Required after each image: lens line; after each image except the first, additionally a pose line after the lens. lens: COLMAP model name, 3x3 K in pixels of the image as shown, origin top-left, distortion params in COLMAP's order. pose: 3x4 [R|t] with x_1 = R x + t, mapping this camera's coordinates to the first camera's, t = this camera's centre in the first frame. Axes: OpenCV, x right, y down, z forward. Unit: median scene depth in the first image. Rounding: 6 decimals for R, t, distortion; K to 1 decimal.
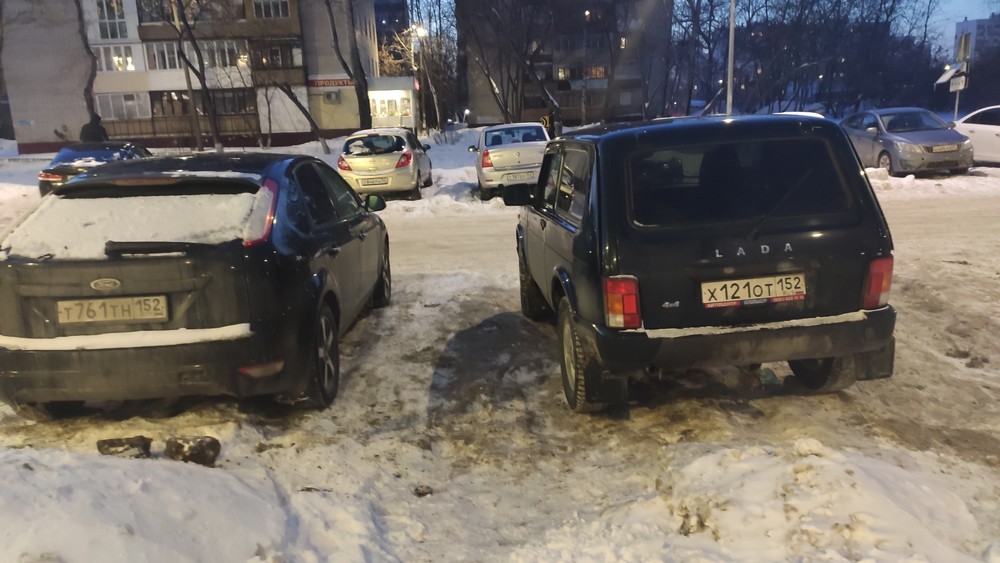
lens RADIAL K [[742.5, 0, 501.2], [0, 742.5, 278.1], [0, 0, 1]] dist [0.099682, -0.135350]
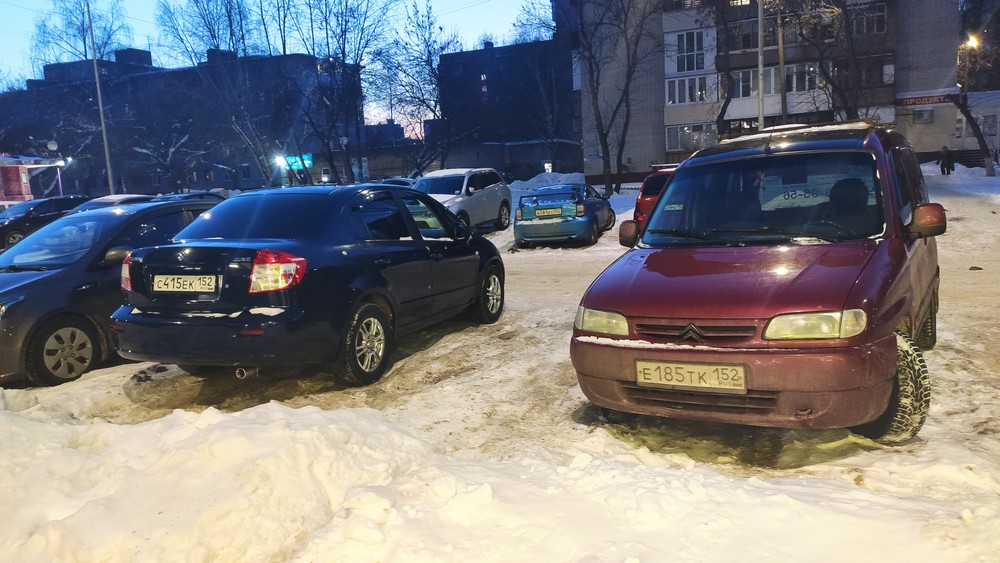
lens RADIAL K [[745.8, 0, 495.5], [0, 745.8, 281.9], [0, 0, 1]] dist [0.088592, -0.110595]
pose [[0.891614, 0.052902, -0.449695, -0.283536], [-0.073765, 0.996854, -0.028985, 0.014913], [0.446747, 0.059015, 0.892712, -0.003537]]
